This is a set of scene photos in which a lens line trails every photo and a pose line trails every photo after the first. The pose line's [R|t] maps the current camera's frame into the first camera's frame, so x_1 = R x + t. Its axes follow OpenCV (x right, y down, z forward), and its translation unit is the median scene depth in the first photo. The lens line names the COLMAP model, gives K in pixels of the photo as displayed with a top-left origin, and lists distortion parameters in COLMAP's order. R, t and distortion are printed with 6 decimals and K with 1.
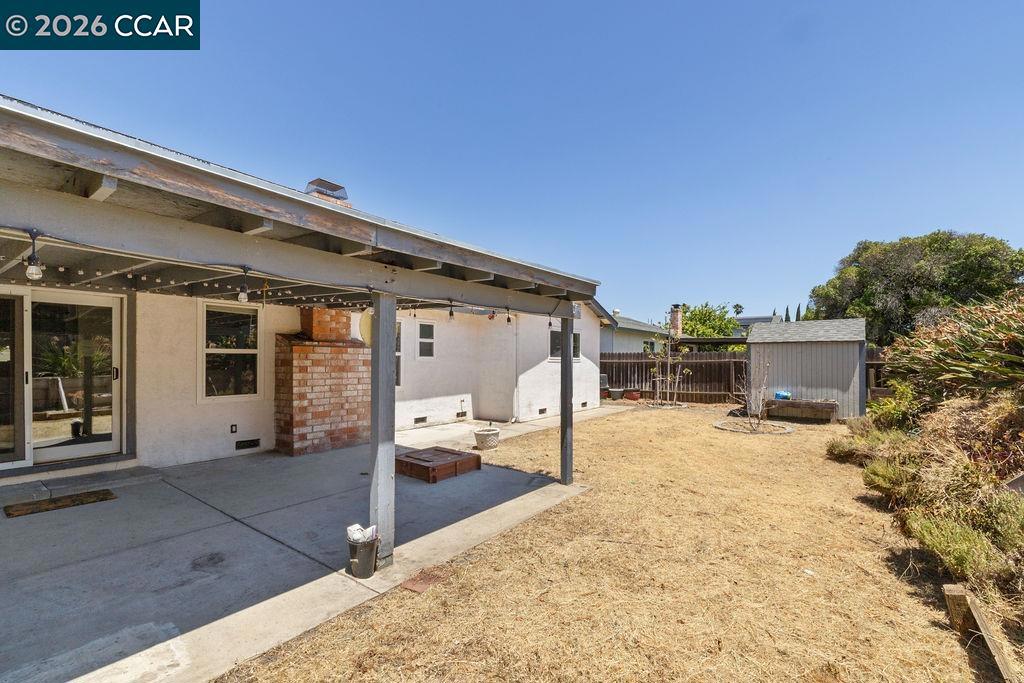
lens RADIAL K [[452.0, 0, 528.2], [0, 452.0, 359.5], [0, 0, 1]] dist [0.001024, 0.000648]
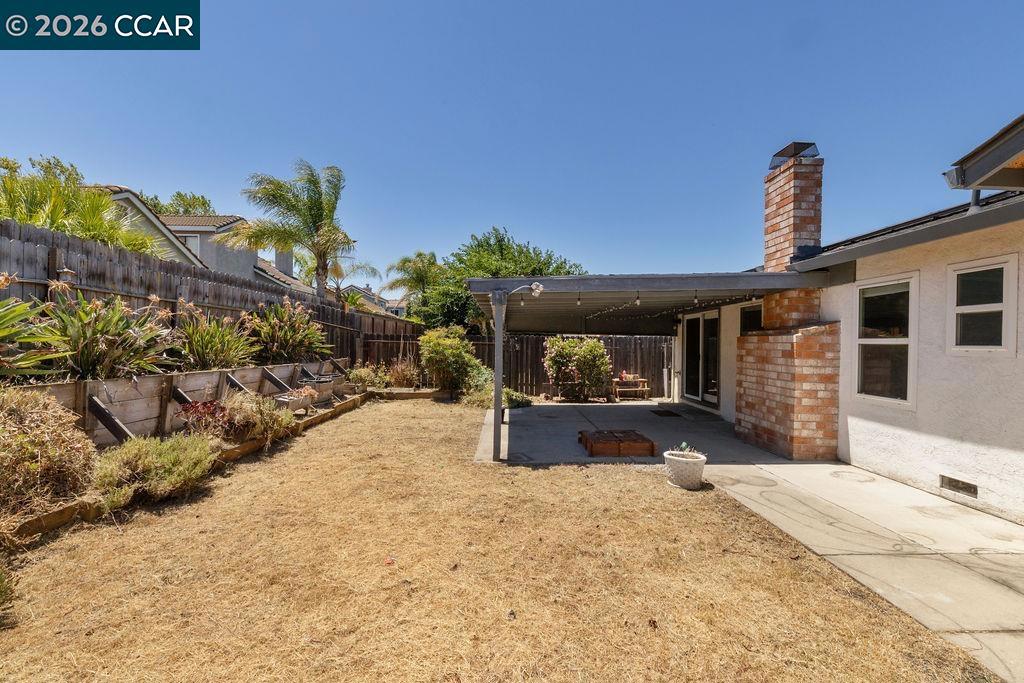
lens RADIAL K [[452.0, 0, 516.8], [0, 452.0, 349.0], [0, 0, 1]] dist [0.001024, 0.000648]
pose [[-0.817556, -0.007768, -0.575797, 0.482428], [-0.014564, 0.999868, 0.007191, 0.000122], [0.575665, 0.014265, -0.817561, 1.393626]]
